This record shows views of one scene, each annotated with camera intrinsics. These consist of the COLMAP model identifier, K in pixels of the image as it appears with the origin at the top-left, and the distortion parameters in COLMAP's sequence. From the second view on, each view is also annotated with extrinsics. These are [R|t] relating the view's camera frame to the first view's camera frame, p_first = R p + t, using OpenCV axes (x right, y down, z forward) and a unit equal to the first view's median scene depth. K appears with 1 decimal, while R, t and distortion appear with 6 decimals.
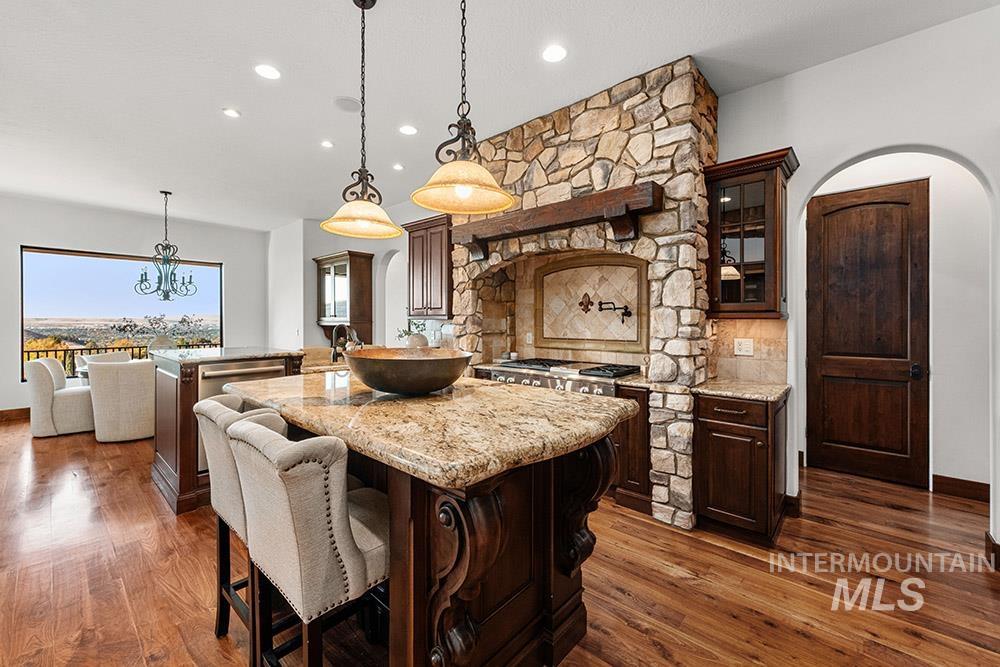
lens RADIAL K [[401.0, 0, 502.9], [0, 401.0, 322.5], [0, 0, 1]] dist [0.001083, 0.000180]
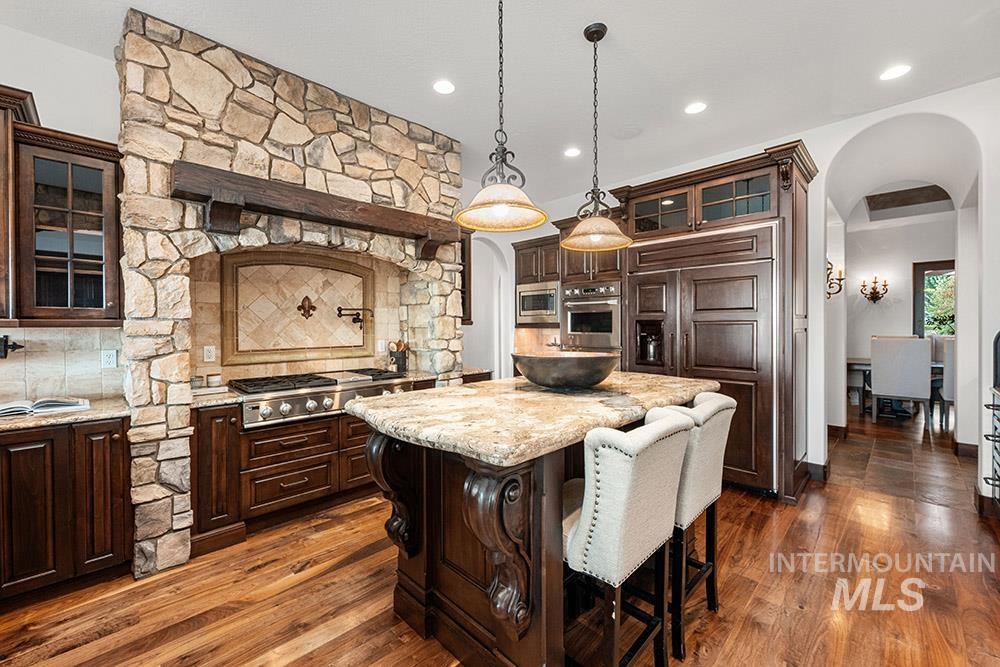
lens RADIAL K [[406.1, 0, 501.5], [0, 406.1, 329.0], [0, 0, 1]] dist [0.003037, 0.000286]
pose [[0.059705, -0.009157, 0.998174, -0.734859], [0.011442, 0.999899, 0.008489, -0.003625], [-0.998151, 0.010914, 0.059803, 0.571697]]
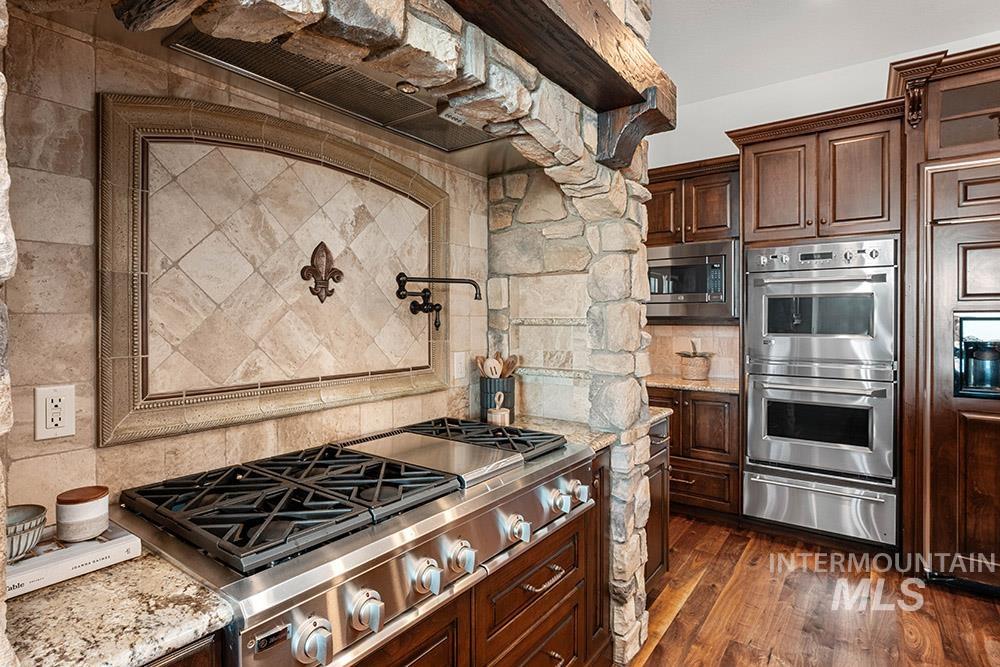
lens RADIAL K [[518.1, 0, 498.3], [0, 518.1, 322.1], [0, 0, 1]] dist [-0.005283, -0.000299]
pose [[-0.094100, -0.003564, 0.995556, -0.270693], [0.007994, 0.999959, 0.004335, -0.007321], [-0.995531, 0.008367, -0.094067, 0.986853]]
